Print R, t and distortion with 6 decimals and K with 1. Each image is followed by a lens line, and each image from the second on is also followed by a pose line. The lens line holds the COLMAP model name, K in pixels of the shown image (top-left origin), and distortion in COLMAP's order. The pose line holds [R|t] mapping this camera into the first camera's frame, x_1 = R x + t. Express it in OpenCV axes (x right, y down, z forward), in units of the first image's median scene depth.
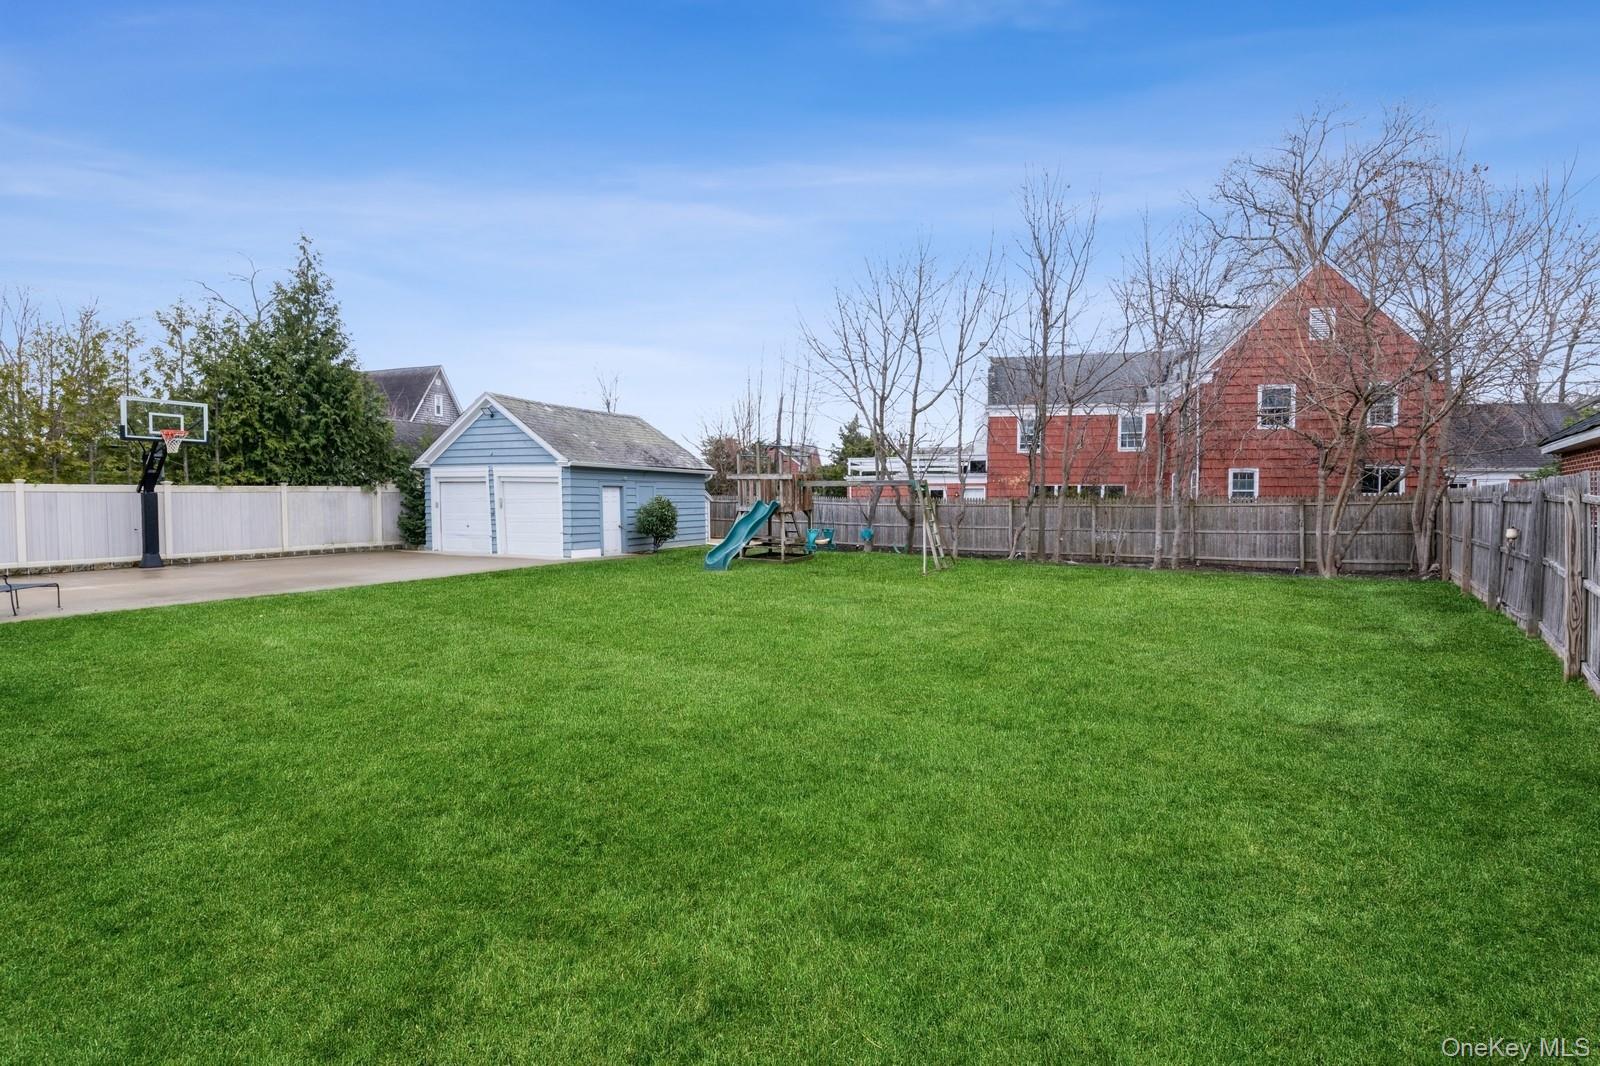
lens RADIAL K [[721.2, 0, 800.0], [0, 721.2, 533.0], [0, 0, 1]] dist [-0.000701, -0.000141]
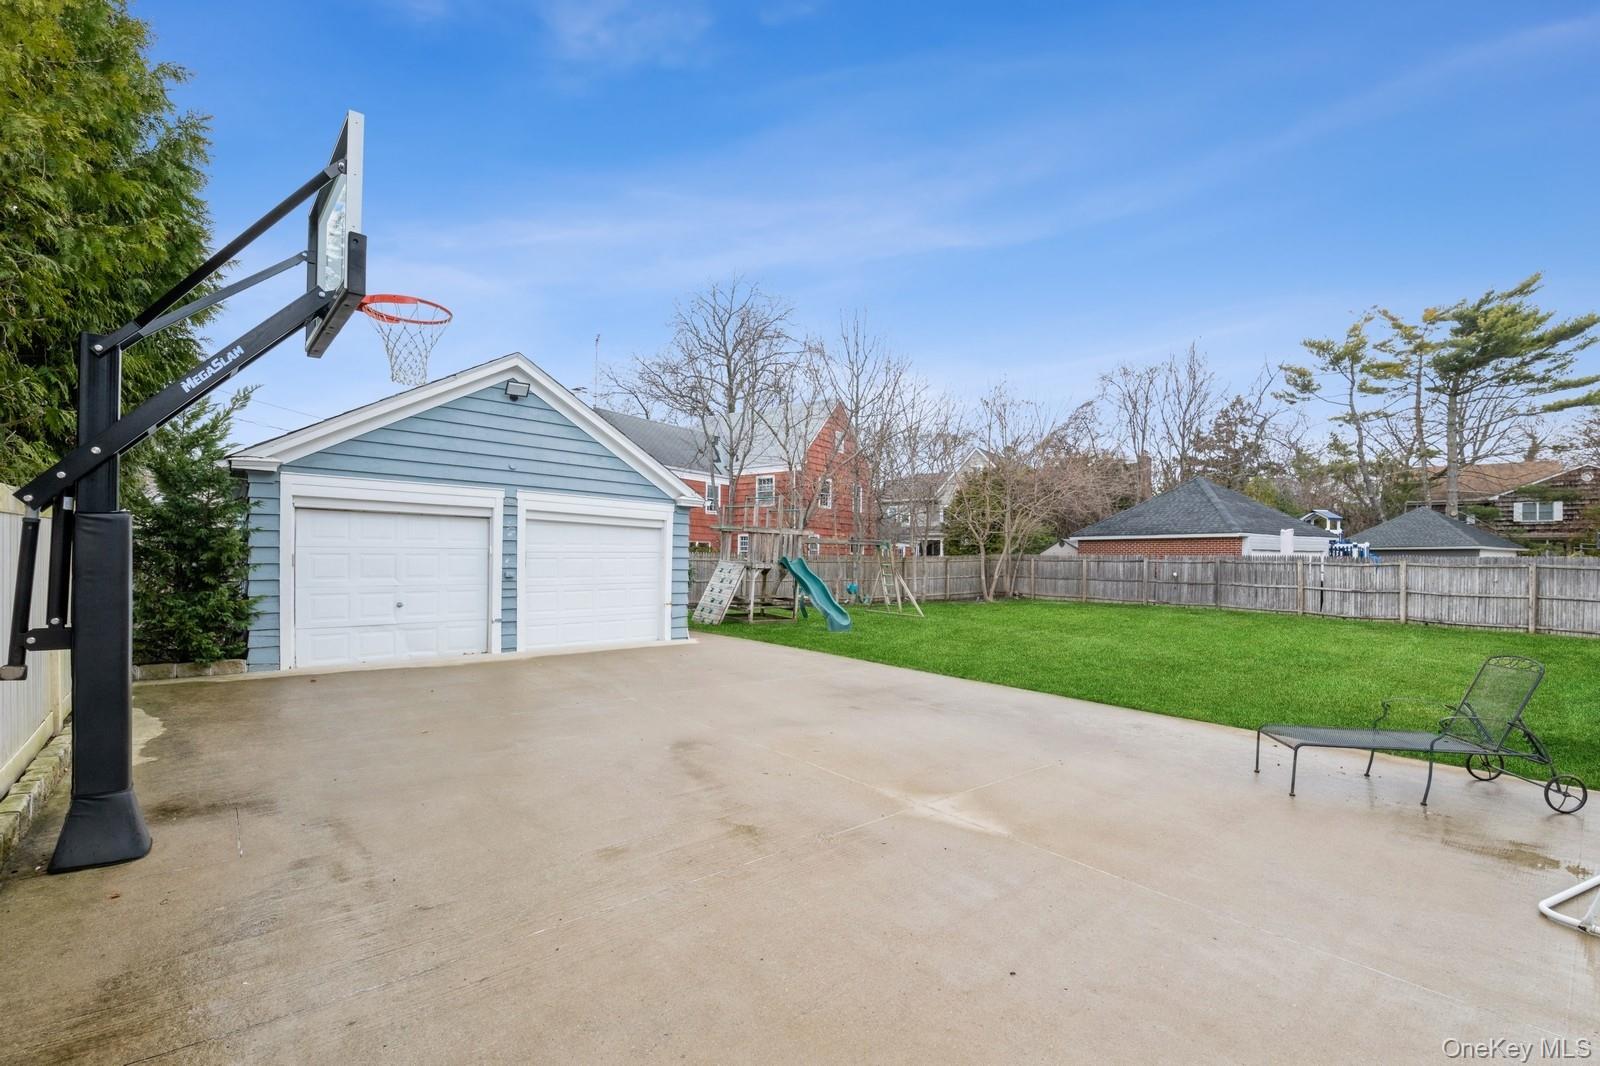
lens RADIAL K [[693.3, 0, 795.5], [0, 693.3, 551.0], [0, 0, 1]] dist [0.001397, 0.000194]
pose [[0.382221, 0.010141, 0.924015, -0.826425], [0.022510, 0.999541, -0.020281, -0.031840], [-0.923797, 0.028551, 0.381817, 0.607371]]
